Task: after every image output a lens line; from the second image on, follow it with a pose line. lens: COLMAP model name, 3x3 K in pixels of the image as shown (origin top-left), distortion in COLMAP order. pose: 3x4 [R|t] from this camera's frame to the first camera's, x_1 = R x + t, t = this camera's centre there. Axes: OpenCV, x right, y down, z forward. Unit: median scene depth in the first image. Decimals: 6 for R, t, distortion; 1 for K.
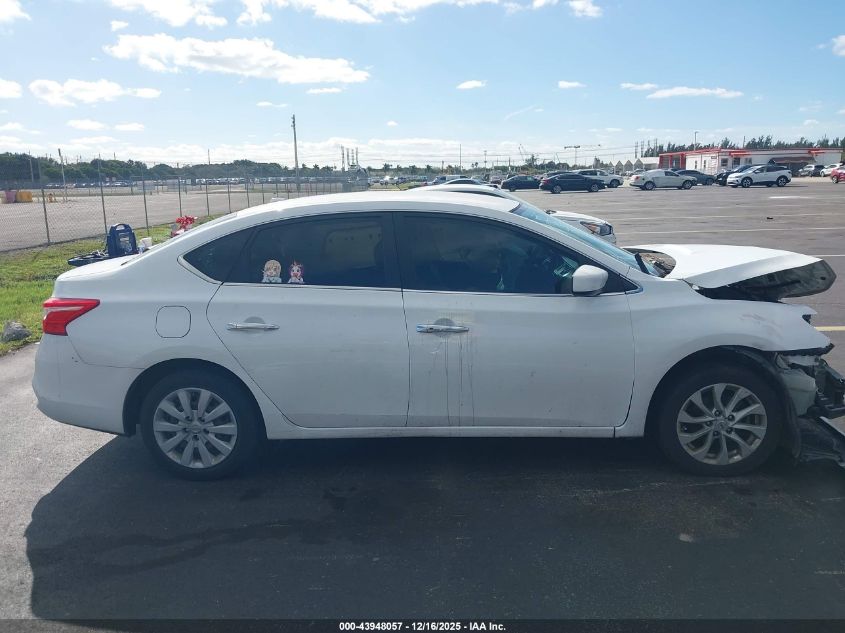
lens RADIAL K [[681.4, 0, 422.5], [0, 681.4, 316.5], [0, 0, 1]] dist [0.007878, -0.000993]
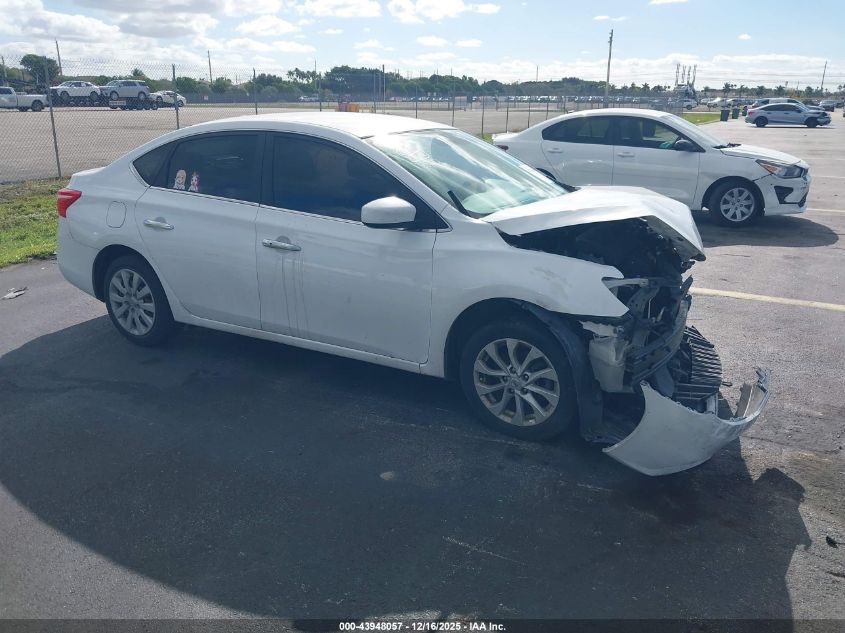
lens RADIAL K [[681.4, 0, 422.5], [0, 681.4, 316.5], [0, 0, 1]] dist [0.007878, -0.000993]
pose [[0.894175, 0.161698, -0.417499, 0.665489], [-0.114309, 0.984050, 0.136304, -0.041212], [0.432880, -0.074156, 0.898396, 0.108919]]
